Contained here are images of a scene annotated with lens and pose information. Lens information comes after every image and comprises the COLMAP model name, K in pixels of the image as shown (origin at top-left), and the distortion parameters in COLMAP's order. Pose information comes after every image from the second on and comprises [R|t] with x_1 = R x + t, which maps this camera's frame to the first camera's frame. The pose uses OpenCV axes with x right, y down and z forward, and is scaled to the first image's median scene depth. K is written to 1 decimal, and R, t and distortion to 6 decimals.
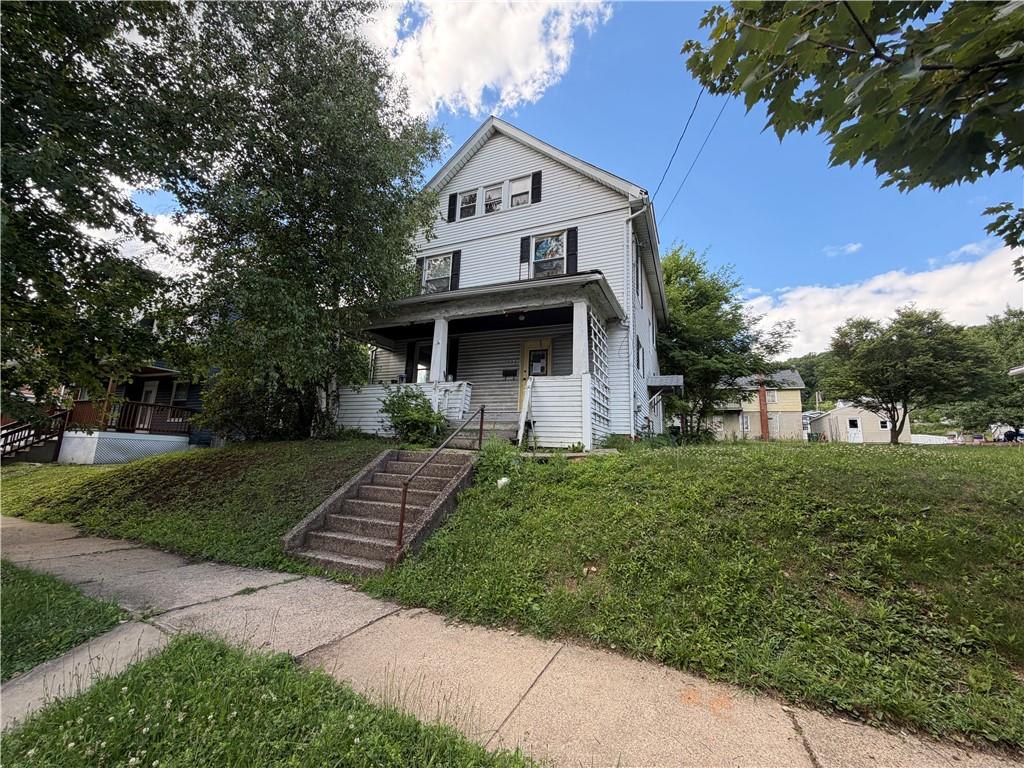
lens RADIAL K [[412.1, 0, 510.7], [0, 412.1, 377.4], [0, 0, 1]] dist [0.015734, 0.000026]
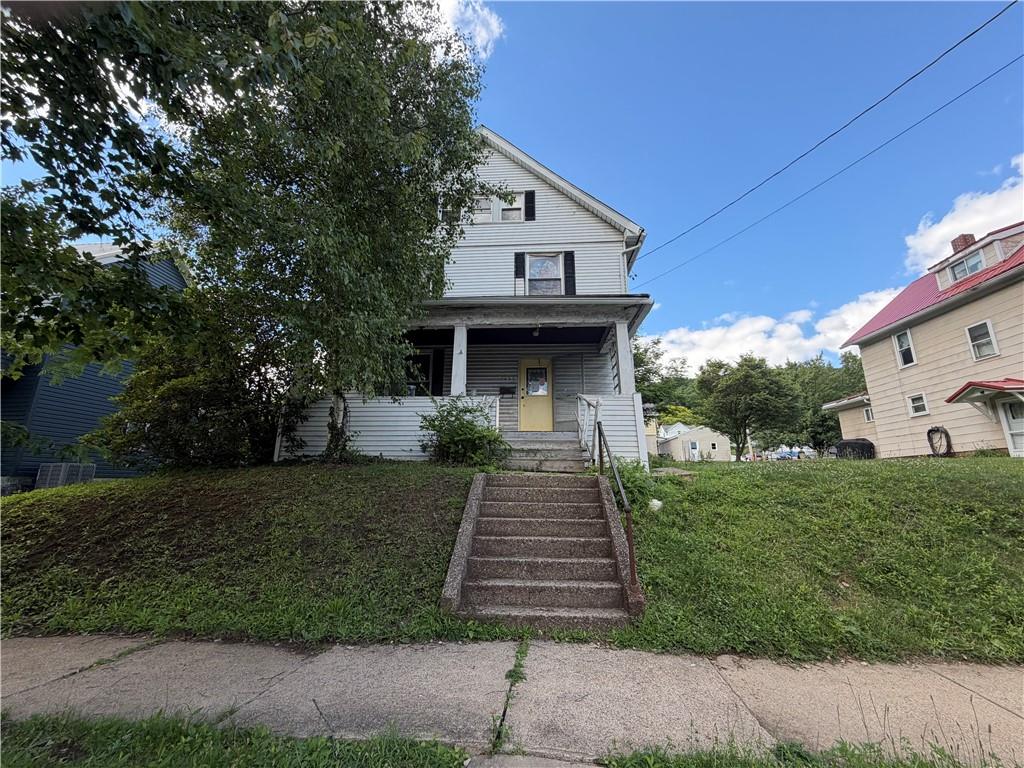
lens RADIAL K [[406.5, 0, 512.0], [0, 406.5, 384.0], [0, 0, 1]] dist [-0.000440, 0.000032]
pose [[0.933987, 0.050402, 0.353735, -0.325336], [-0.036141, 0.998250, -0.046810, 0.018270], [-0.355475, 0.030936, 0.934174, 0.121651]]
